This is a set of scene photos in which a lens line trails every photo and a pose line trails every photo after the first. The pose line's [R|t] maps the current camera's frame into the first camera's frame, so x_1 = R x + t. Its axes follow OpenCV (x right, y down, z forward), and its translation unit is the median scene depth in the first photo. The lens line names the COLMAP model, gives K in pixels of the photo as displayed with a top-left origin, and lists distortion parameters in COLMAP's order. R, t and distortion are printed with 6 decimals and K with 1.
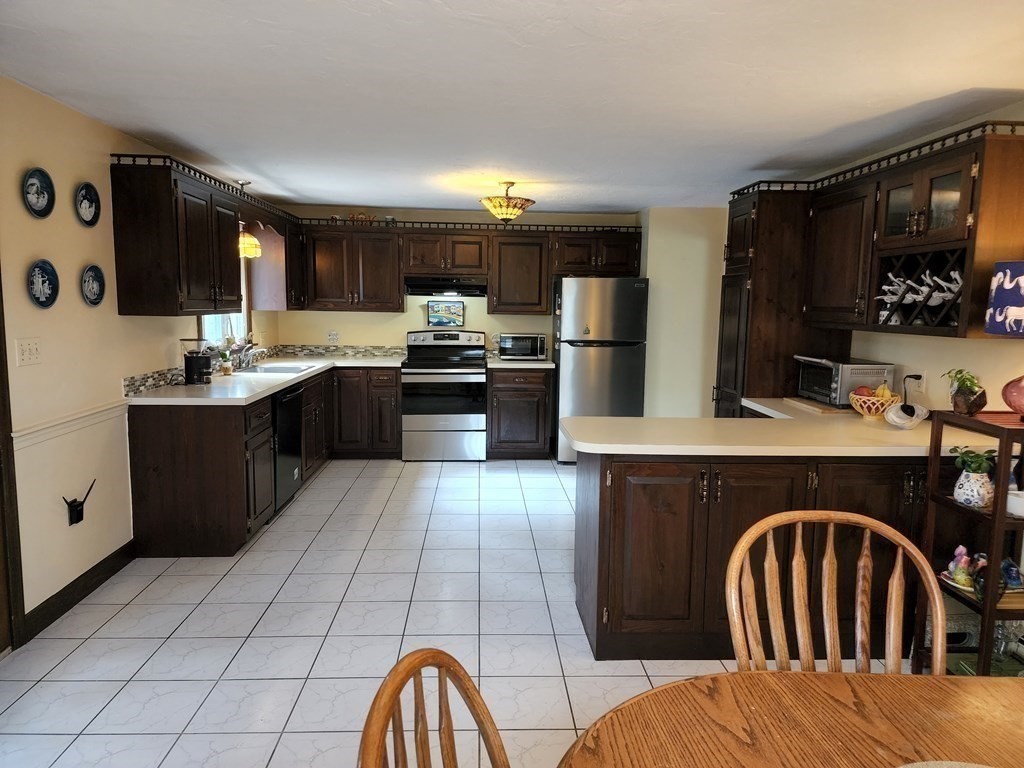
lens RADIAL K [[682.9, 0, 510.9], [0, 682.9, 385.4], [0, 0, 1]] dist [0.081578, -0.077836]
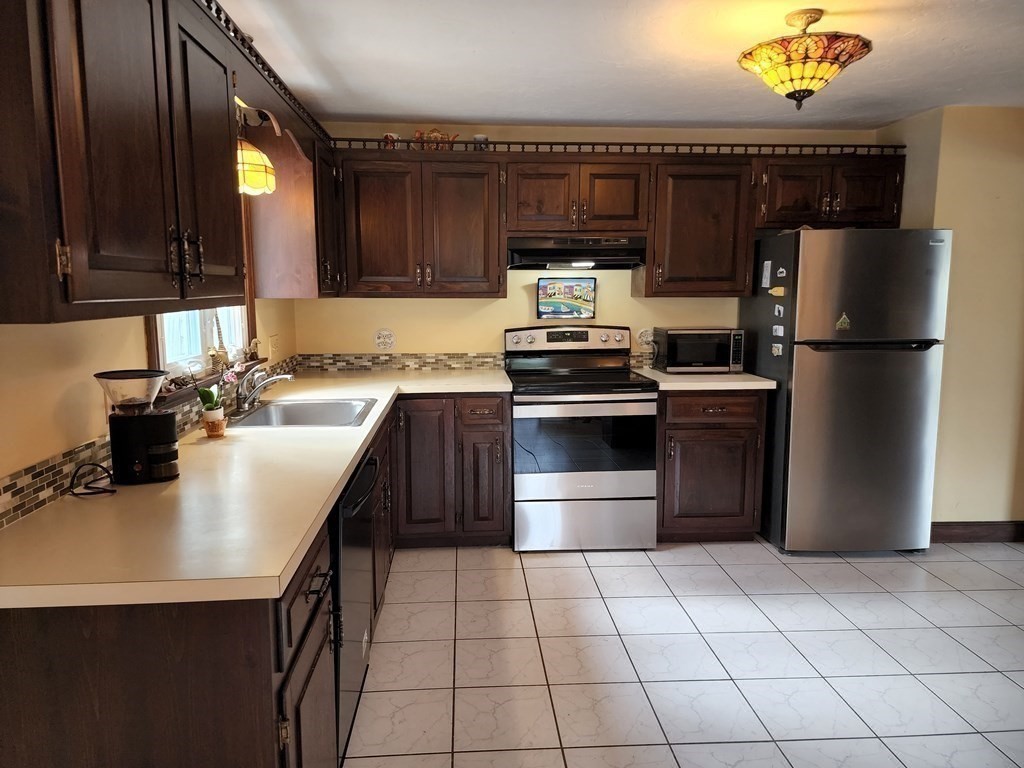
lens RADIAL K [[682.9, 0, 503.4], [0, 682.9, 379.4], [0, 0, 1]] dist [0.081578, -0.077836]
pose [[0.999766, -0.017661, 0.012454, -0.170179], [0.017473, 0.999733, 0.015098, -0.045209], [-0.012718, -0.014877, 0.999808, 0.409060]]
